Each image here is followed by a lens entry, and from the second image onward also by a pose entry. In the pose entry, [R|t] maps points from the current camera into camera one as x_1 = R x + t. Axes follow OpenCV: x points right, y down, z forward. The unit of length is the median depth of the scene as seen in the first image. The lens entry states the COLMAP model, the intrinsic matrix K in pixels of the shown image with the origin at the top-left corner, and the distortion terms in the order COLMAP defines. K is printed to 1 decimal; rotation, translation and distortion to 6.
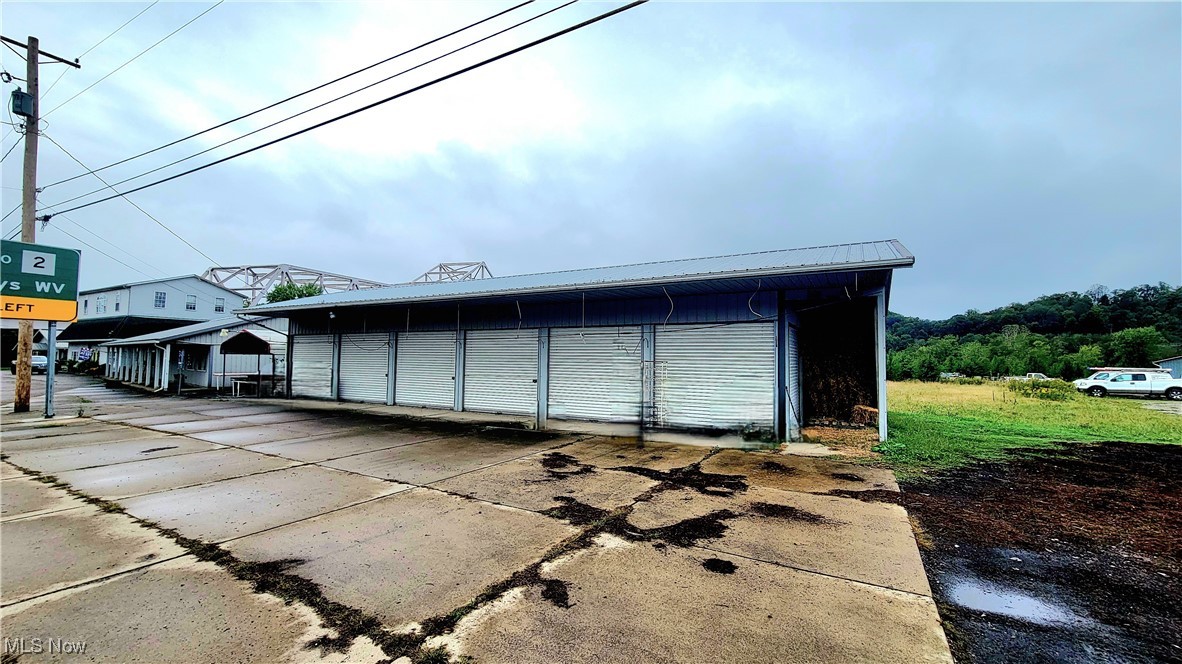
lens RADIAL K [[490.0, 0, 592.5], [0, 490.0, 334.7], [0, 0, 1]] dist [0.003034, -0.000034]
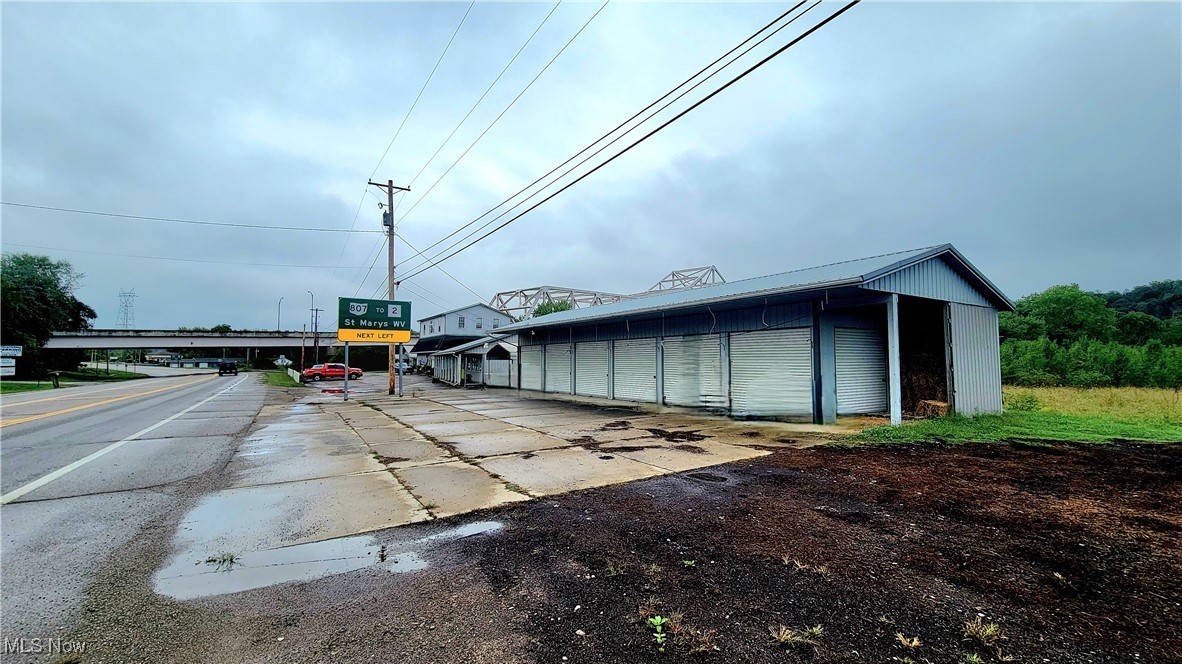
lens RADIAL K [[490.0, 0, 586.7], [0, 490.0, 333.7], [0, 0, 1]] dist [0.003034, -0.000034]
pose [[0.880686, -0.038206, -0.472158, 0.195799], [0.034390, 0.999269, -0.016713, -0.004116], [0.472451, -0.001519, 0.881356, -0.144921]]
